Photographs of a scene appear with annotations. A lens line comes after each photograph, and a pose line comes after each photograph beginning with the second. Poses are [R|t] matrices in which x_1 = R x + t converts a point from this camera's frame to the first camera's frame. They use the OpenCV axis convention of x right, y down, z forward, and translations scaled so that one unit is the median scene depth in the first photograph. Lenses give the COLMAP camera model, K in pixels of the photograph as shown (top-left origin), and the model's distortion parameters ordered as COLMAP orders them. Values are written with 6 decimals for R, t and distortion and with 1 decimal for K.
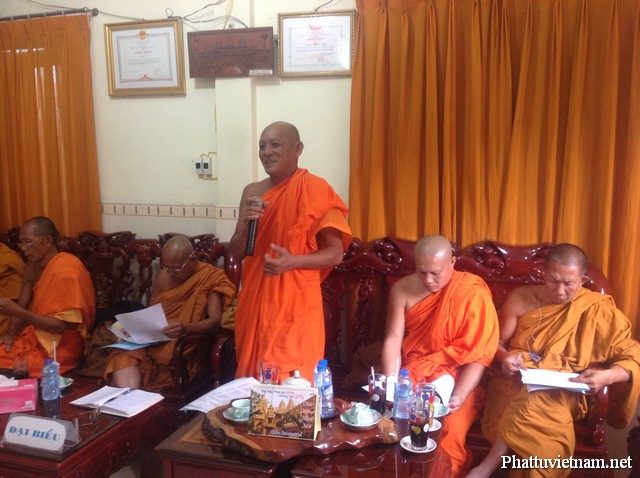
lens RADIAL K [[612.8, 0, 323.0], [0, 612.8, 238.0], [0, 0, 1]] dist [0.178120, -0.462323]
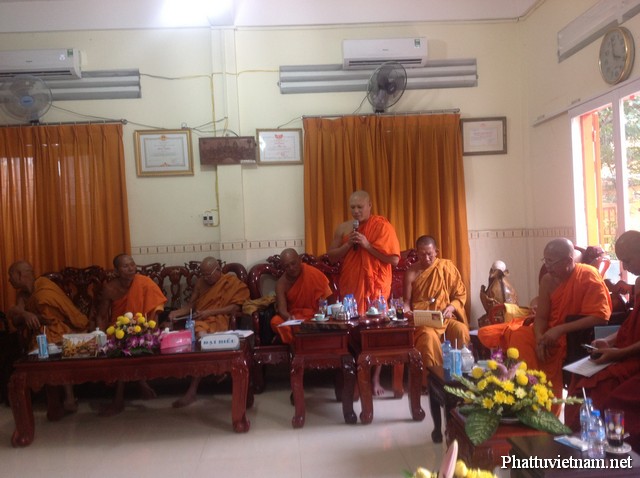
lens RADIAL K [[608.7, 0, 323.3], [0, 608.7, 237.4], [0, 0, 1]] dist [0.190206, -0.450533]
pose [[0.930551, -0.043054, 0.363623, -0.520372], [0.090540, 0.989281, -0.114567, 0.147239], [-0.354793, 0.139533, 0.924474, -0.586849]]
